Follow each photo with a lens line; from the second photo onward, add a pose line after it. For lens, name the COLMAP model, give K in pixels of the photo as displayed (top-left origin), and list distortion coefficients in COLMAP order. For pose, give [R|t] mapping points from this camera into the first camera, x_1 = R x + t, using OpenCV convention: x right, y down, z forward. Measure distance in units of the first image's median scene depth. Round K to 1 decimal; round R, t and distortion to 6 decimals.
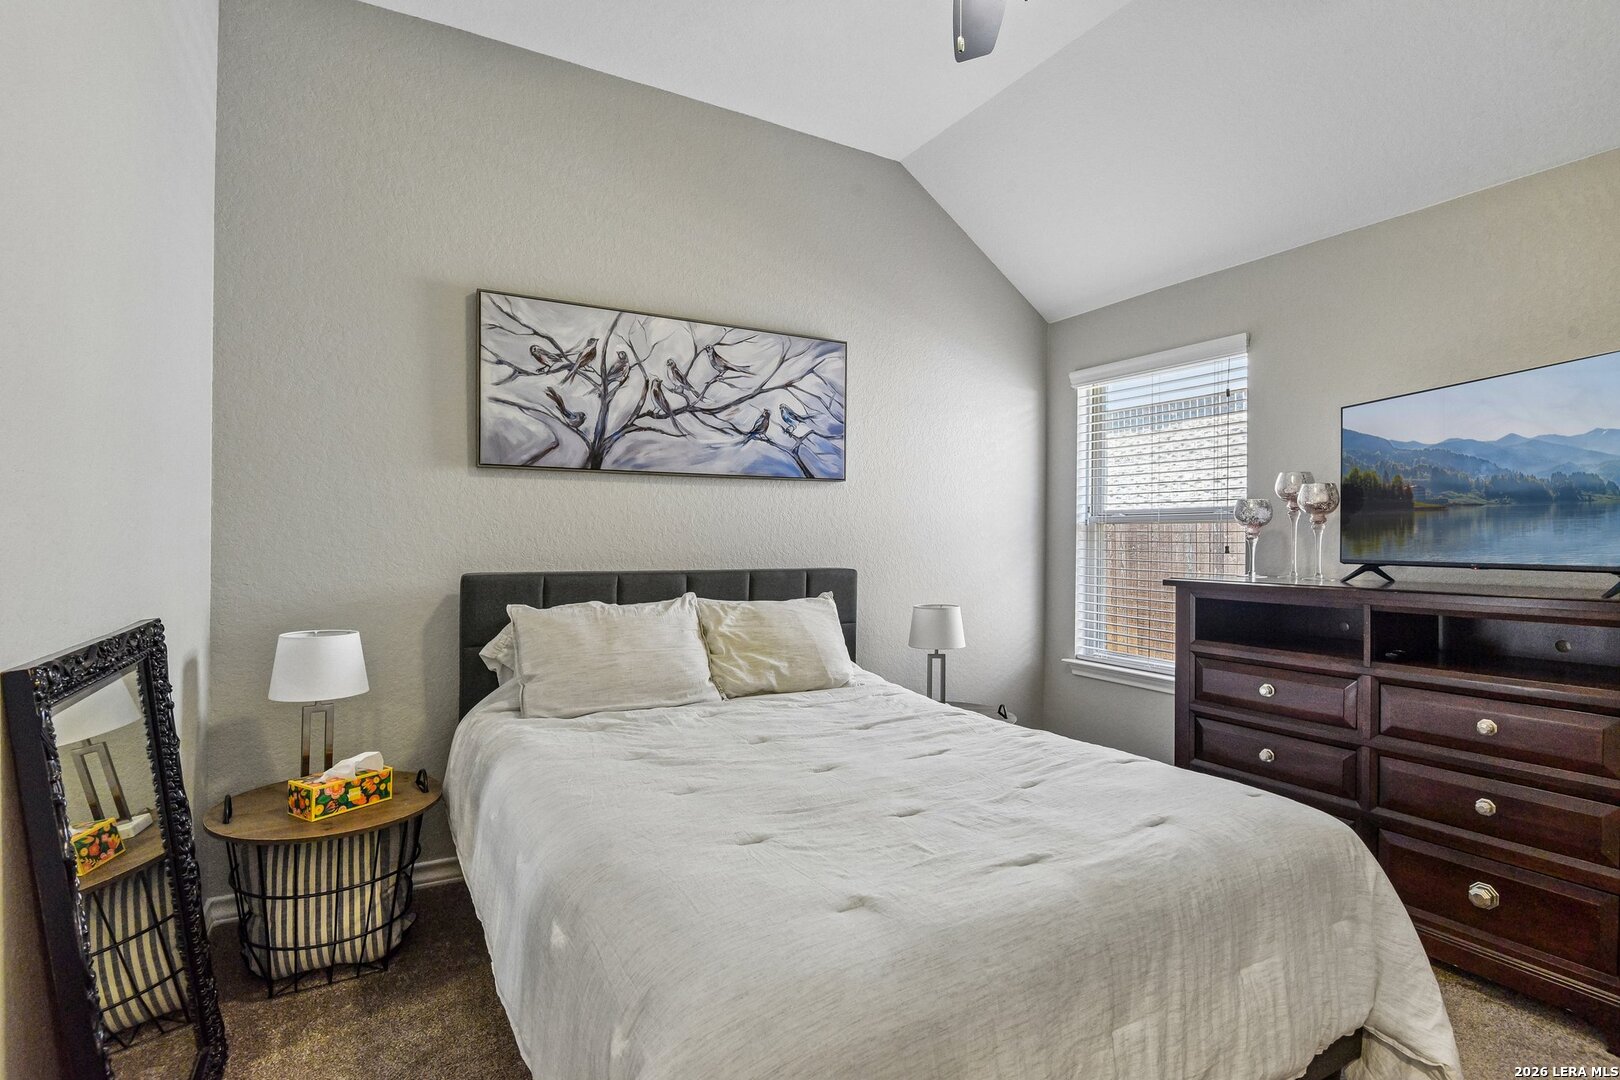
lens RADIAL K [[768.3, 0, 809.7], [0, 768.3, 534.5], [0, 0, 1]] dist [-0.011578, -0.005313]
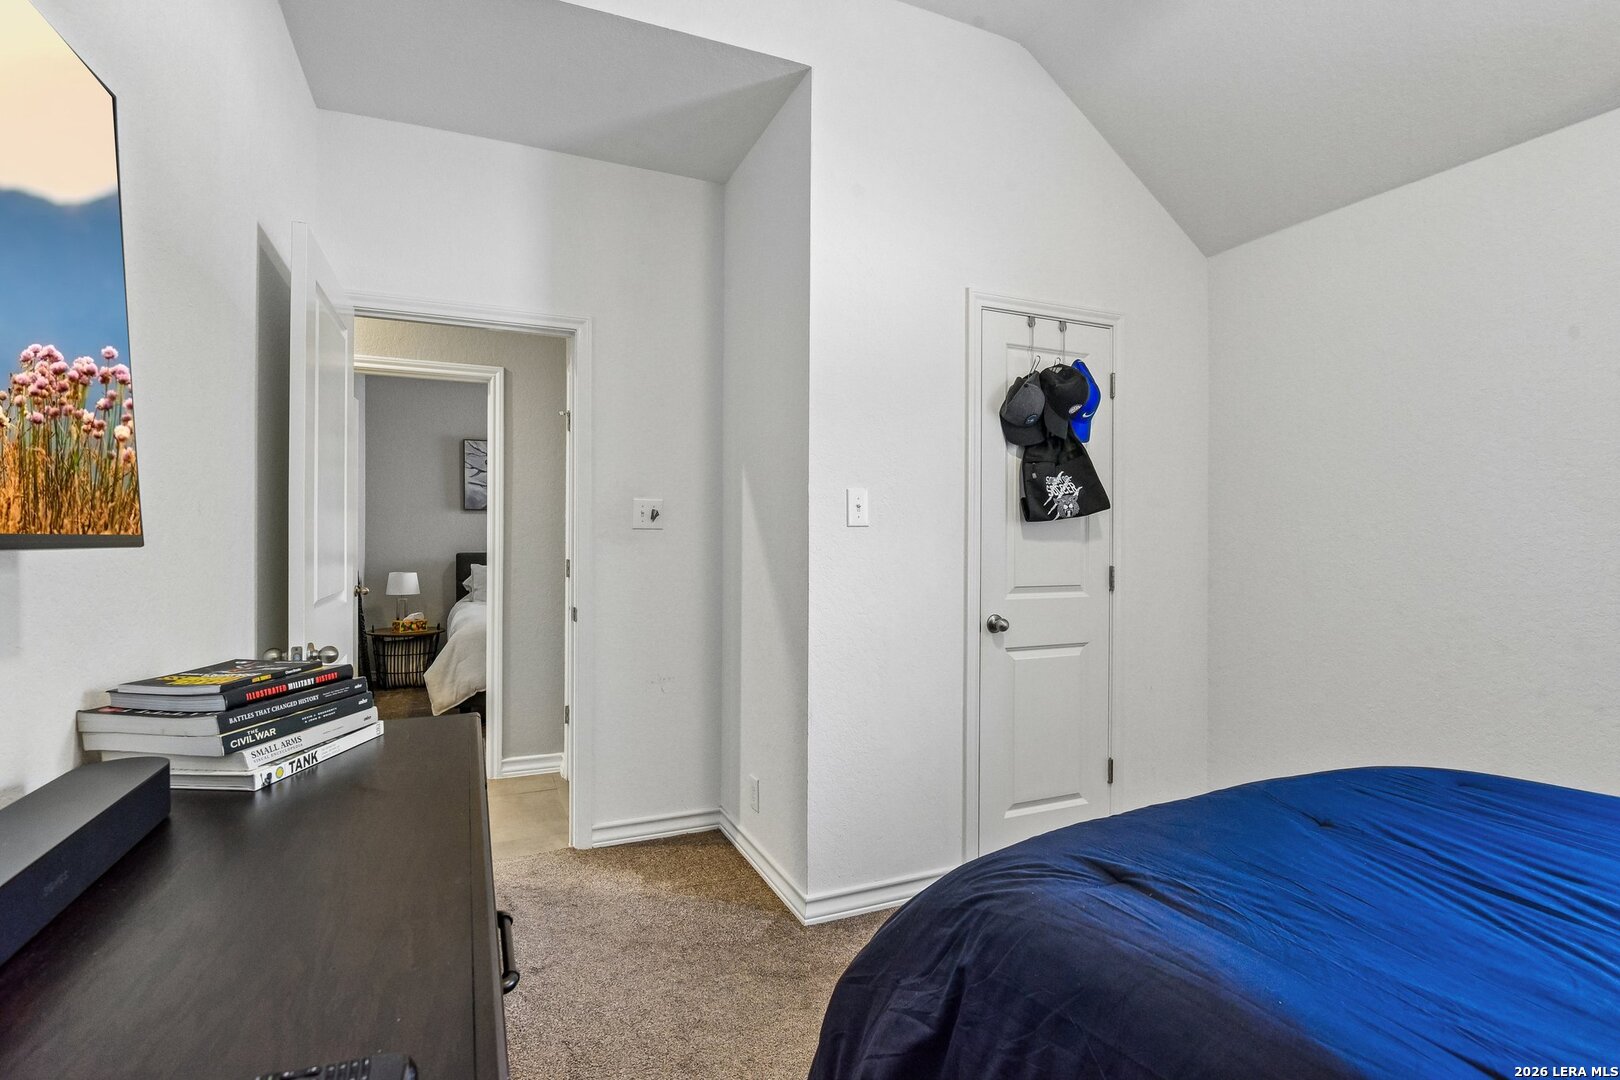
lens RADIAL K [[768.3, 0, 808.8], [0, 768.3, 538.9], [0, 0, 1]] dist [-0.011578, -0.005313]
pose [[0.996534, 0.001186, -0.083178, 0.946038], [-0.001287, 0.999999, -0.001152, 0.007331], [0.083177, 0.001255, 0.996534, -1.472200]]
